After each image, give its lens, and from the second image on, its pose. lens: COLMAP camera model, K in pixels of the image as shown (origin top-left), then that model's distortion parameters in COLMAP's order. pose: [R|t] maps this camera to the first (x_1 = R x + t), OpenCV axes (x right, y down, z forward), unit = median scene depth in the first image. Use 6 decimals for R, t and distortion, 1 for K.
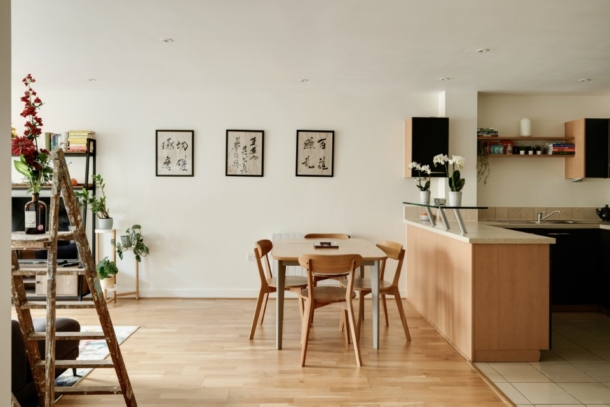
lens RADIAL K [[441.7, 0, 308.2], [0, 441.7, 186.2], [0, 0, 1]] dist [-0.007511, 0.005152]
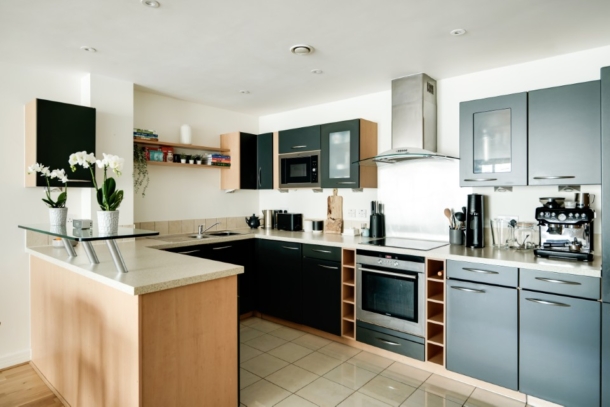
lens RADIAL K [[356.2, 0, 295.1], [0, 356.2, 197.4], [0, 0, 1]] dist [0.005206, 0.000713]
pose [[0.683587, -0.010558, 0.729792, 0.099726], [0.002519, 0.999924, 0.012106, -0.009279], [-0.729864, -0.006438, 0.683562, 0.316573]]
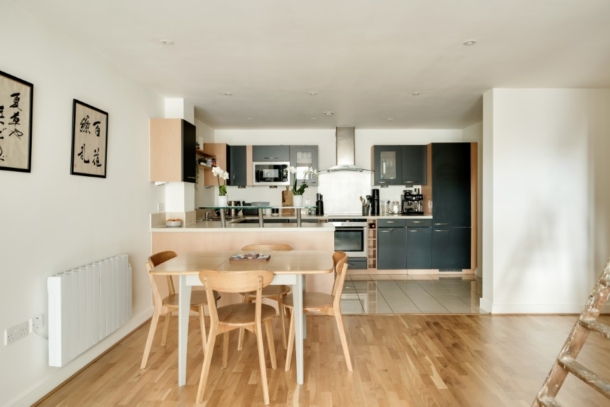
lens RADIAL K [[383.2, 0, 315.1], [0, 383.2, 198.6], [0, 0, 1]] dist [-0.002028, 0.005360]
pose [[0.023372, -0.014615, 0.999620, -0.552904], [0.007894, 0.999865, 0.014434, 0.005437], [-0.999696, 0.007553, 0.023484, 0.660983]]
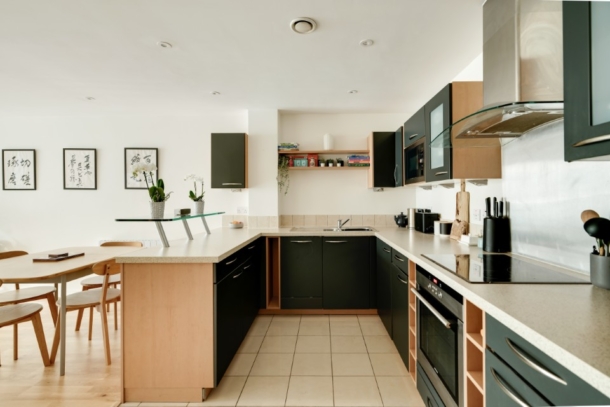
lens RADIAL K [[281.8, 0, 322.3], [0, 281.8, 196.5], [0, 0, 1]] dist [0.001966, 0.000165]
pose [[0.999546, -0.009927, -0.028465, 0.500620], [0.009820, 0.999944, -0.003880, 0.004474], [0.028502, 0.003599, 0.999587, 0.299393]]
